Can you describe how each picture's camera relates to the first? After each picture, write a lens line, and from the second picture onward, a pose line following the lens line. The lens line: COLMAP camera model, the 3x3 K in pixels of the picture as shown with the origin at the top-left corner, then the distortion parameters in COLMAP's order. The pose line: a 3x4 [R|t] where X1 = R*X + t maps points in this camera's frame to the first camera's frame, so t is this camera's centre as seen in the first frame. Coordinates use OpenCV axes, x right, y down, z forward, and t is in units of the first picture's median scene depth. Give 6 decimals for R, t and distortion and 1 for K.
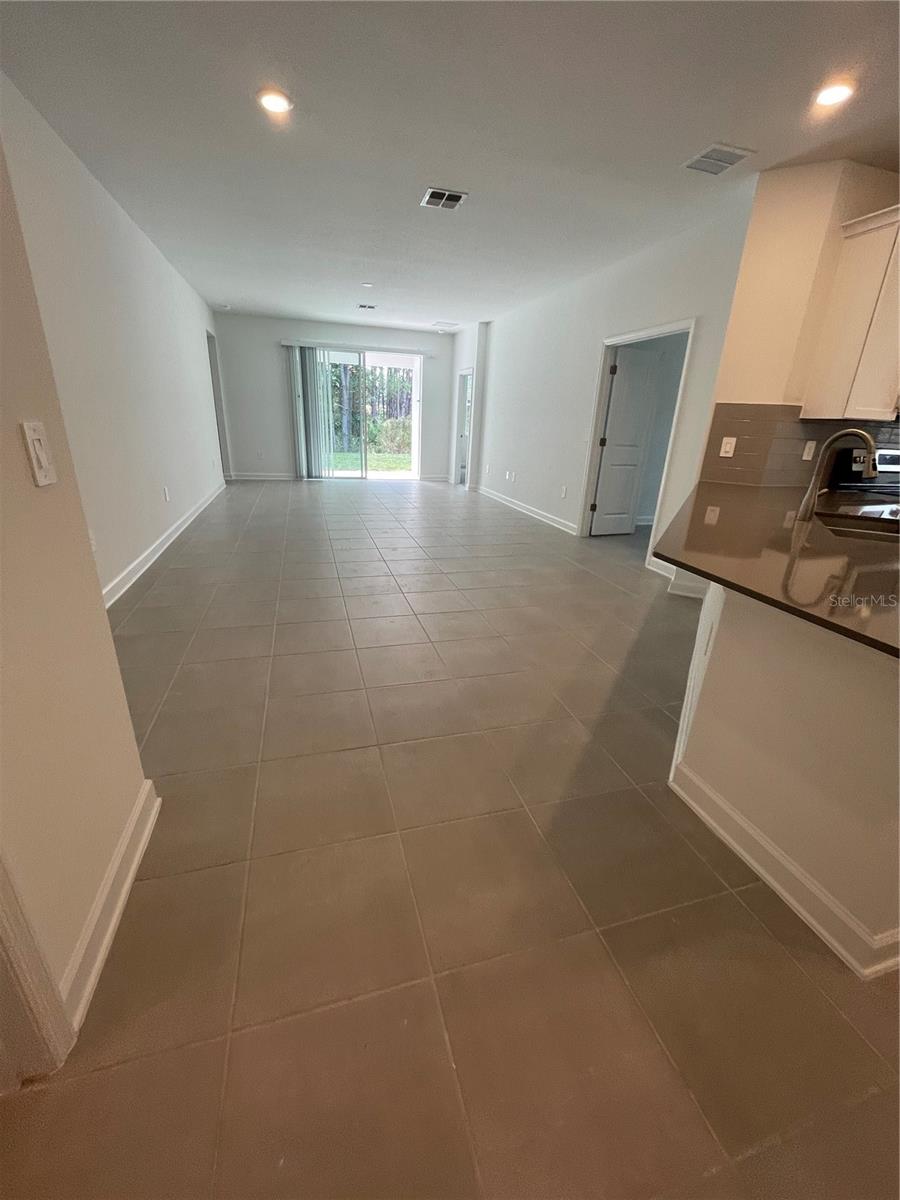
lens RADIAL K [[487.7, 0, 450.0], [0, 487.7, 600.0], [0, 0, 1]] dist [-0.000510, -0.000219]
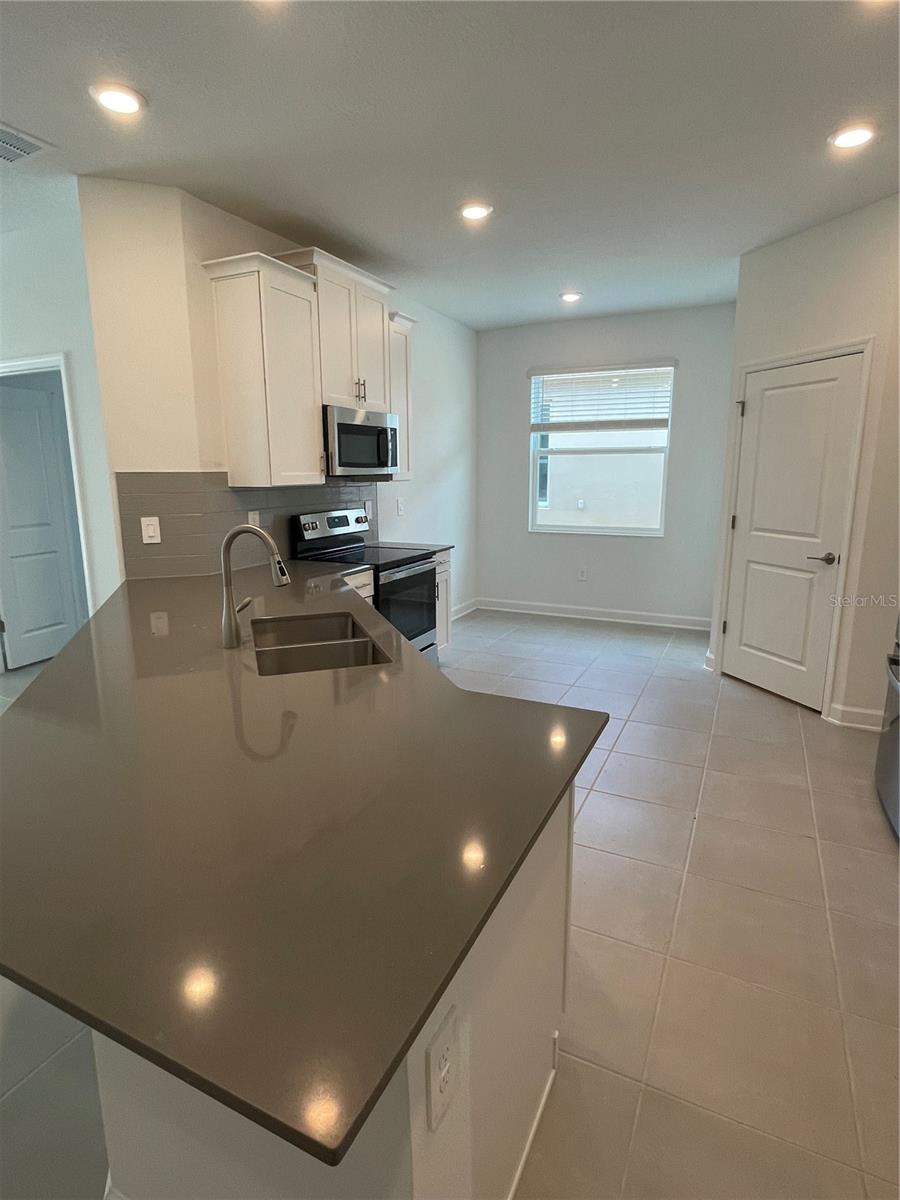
lens RADIAL K [[631.4, 0, 447.1], [0, 631.4, 595.0], [0, 0, 1]] dist [-0.003457, -0.002175]
pose [[0.672271, -0.188029, 0.716028, 0.191553], [0.288557, 0.957263, -0.019546, -0.083584], [-0.681752, 0.219755, 0.697798, 0.086177]]
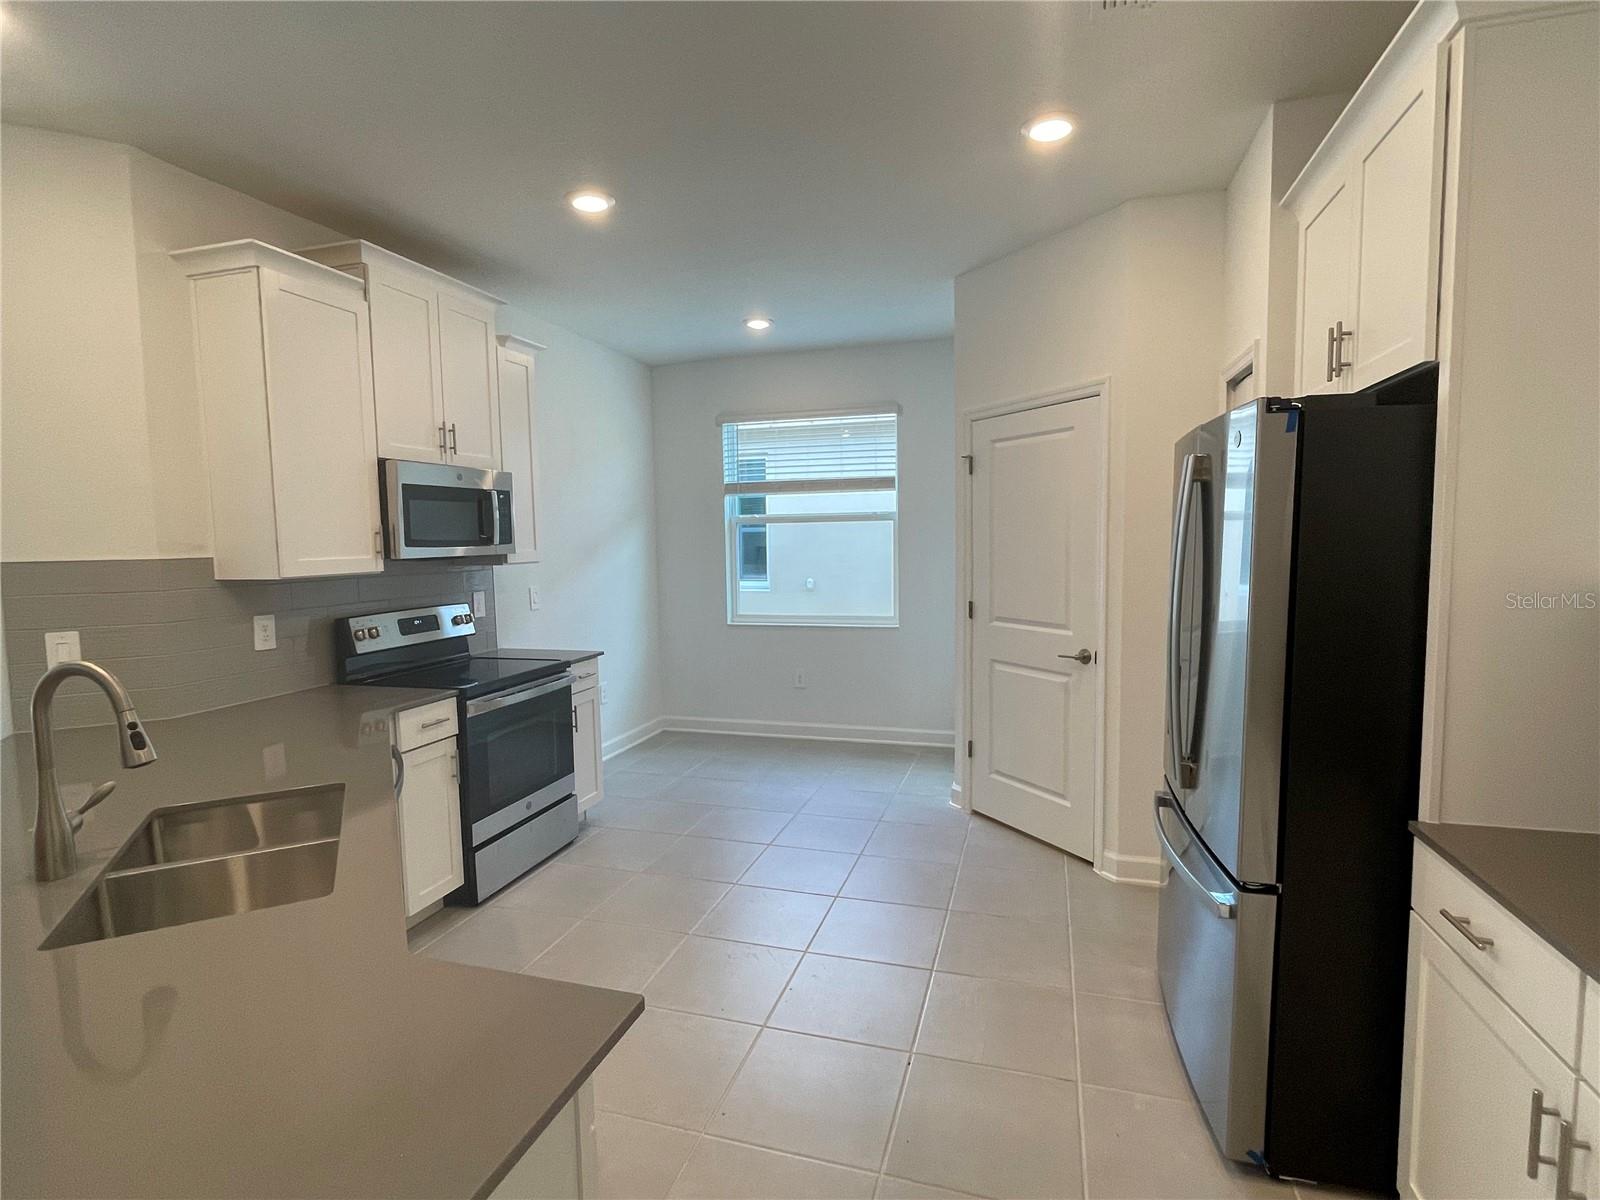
lens RADIAL K [[801.8, 0, 798.1], [0, 801.8, 600.4], [0, 0, 1]] dist [-0.003439, -0.000051]
pose [[0.545826, -0.116748, 0.829725, 0.351664], [0.329051, 0.940558, -0.084120, -0.079594], [-0.770583, 0.318937, 0.551797, 0.067466]]
